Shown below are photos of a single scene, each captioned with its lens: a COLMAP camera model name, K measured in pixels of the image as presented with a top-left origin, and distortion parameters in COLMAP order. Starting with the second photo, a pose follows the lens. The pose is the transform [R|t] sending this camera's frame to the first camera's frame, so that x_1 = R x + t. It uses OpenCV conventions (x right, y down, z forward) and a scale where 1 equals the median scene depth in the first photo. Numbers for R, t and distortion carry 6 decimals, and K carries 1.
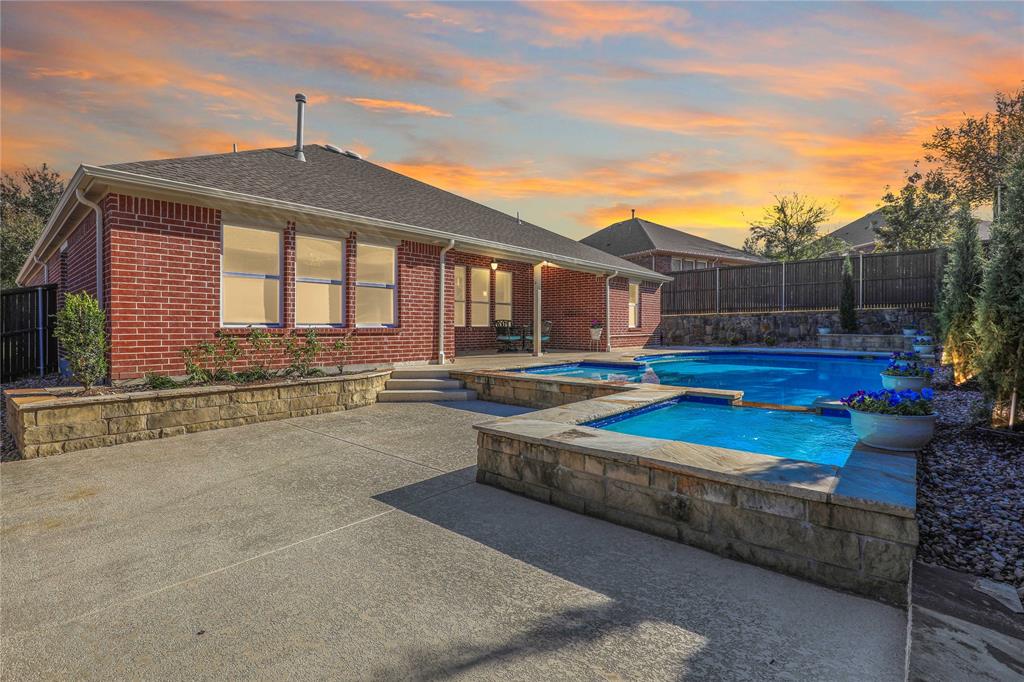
lens RADIAL K [[483.1, 0, 522.6], [0, 483.1, 325.4], [0, 0, 1]] dist [-0.035639, 0.006849]
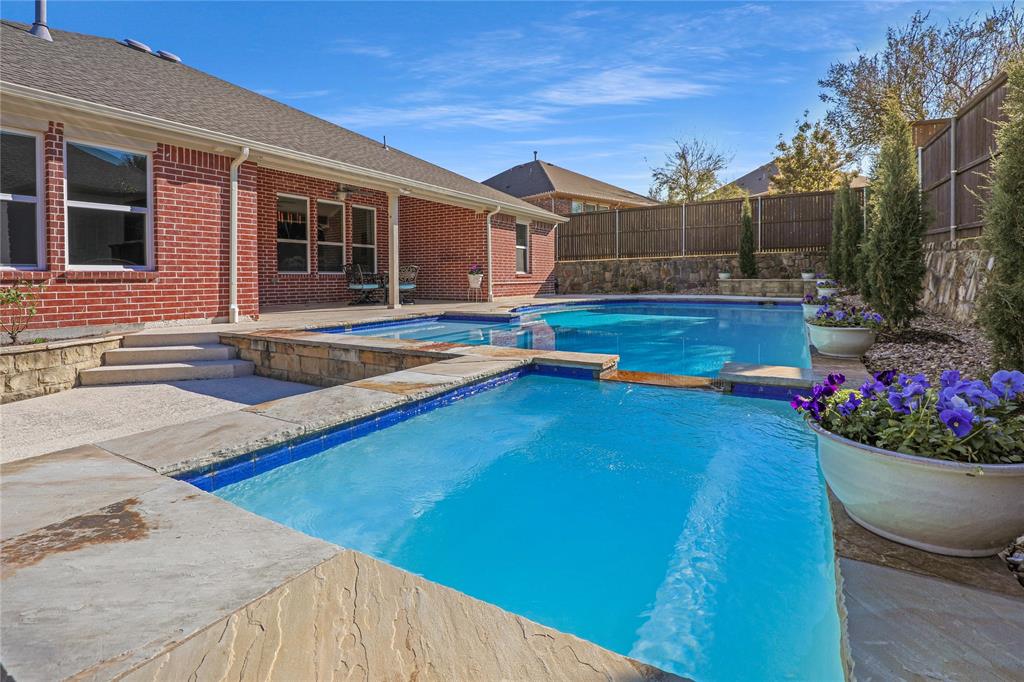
lens RADIAL K [[478.1, 0, 529.8], [0, 478.1, 287.4], [0, 0, 1]] dist [-0.024449, 0.000183]
pose [[0.983403, -0.013175, 0.180956, 0.179501], [0.009711, 0.999753, 0.020015, 0.024074], [-0.181175, -0.017925, 0.983288, 0.305705]]
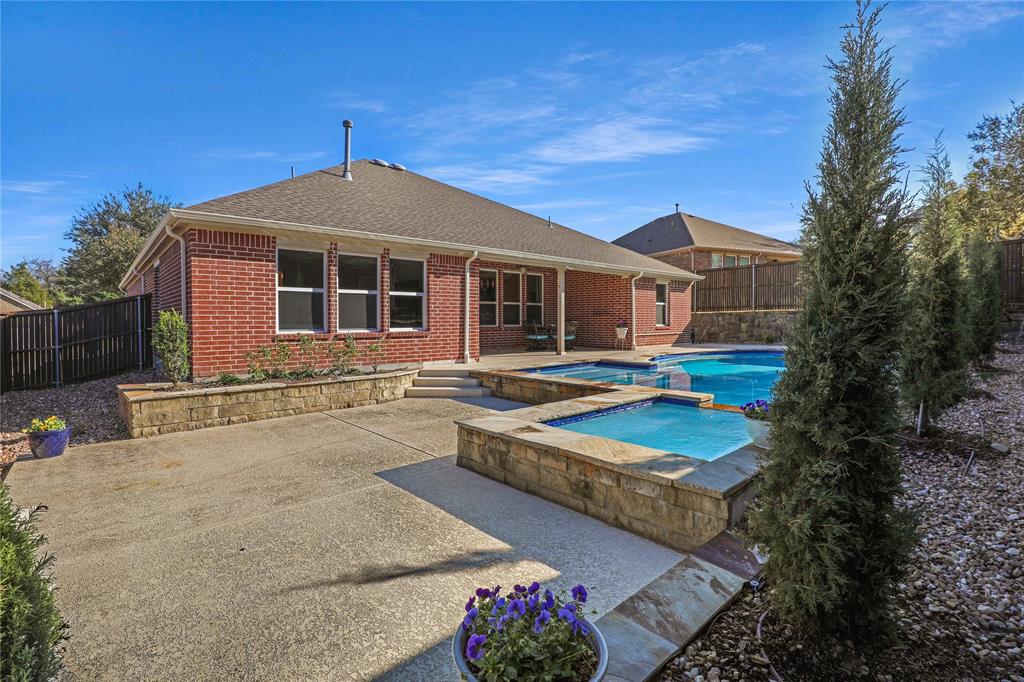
lens RADIAL K [[487.9, 0, 523.5], [0, 487.9, 319.6], [0, 0, 1]] dist [-0.031217, 0.000008]
pose [[0.993037, -0.002094, -0.117786, 0.124589], [0.002908, 0.999973, 0.006737, -0.036158], [0.117769, -0.007032, 0.993016, -0.134852]]
